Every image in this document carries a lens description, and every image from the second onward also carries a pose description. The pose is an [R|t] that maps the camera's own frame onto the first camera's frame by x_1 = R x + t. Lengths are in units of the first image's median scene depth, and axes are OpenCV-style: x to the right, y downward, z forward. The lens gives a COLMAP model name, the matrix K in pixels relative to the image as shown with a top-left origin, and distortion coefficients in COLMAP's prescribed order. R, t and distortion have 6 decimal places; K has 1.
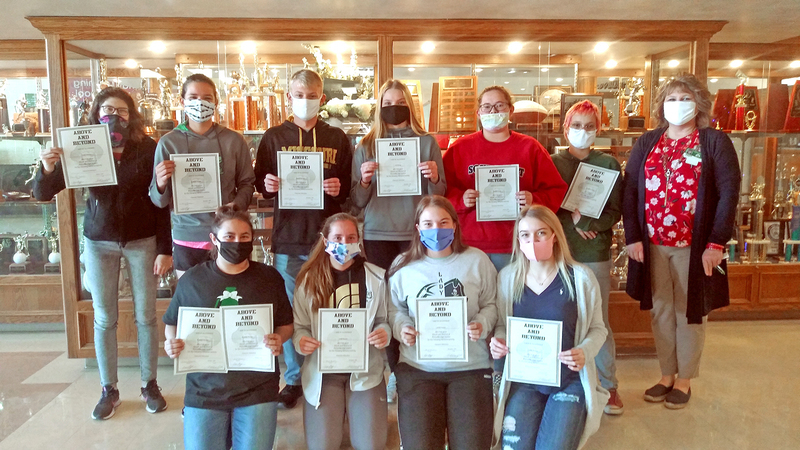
lens RADIAL K [[650.5, 0, 395.3], [0, 650.5, 225.7], [0, 0, 1]] dist [0.031668, -0.069577]
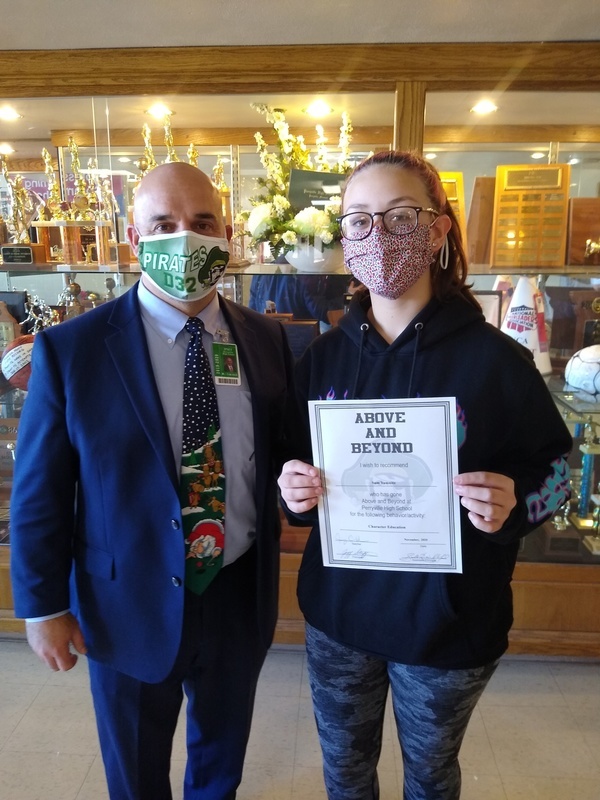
lens RADIAL K [[630.4, 0, 300.0], [0, 630.4, 400.0], [0, 0, 1]] dist [0.080686, -0.140898]
pose [[0.993965, 0.031976, -0.104933, -0.038835], [-0.019626, 0.992975, 0.116686, -0.094618], [0.107927, -0.113923, 0.987610, 0.442561]]
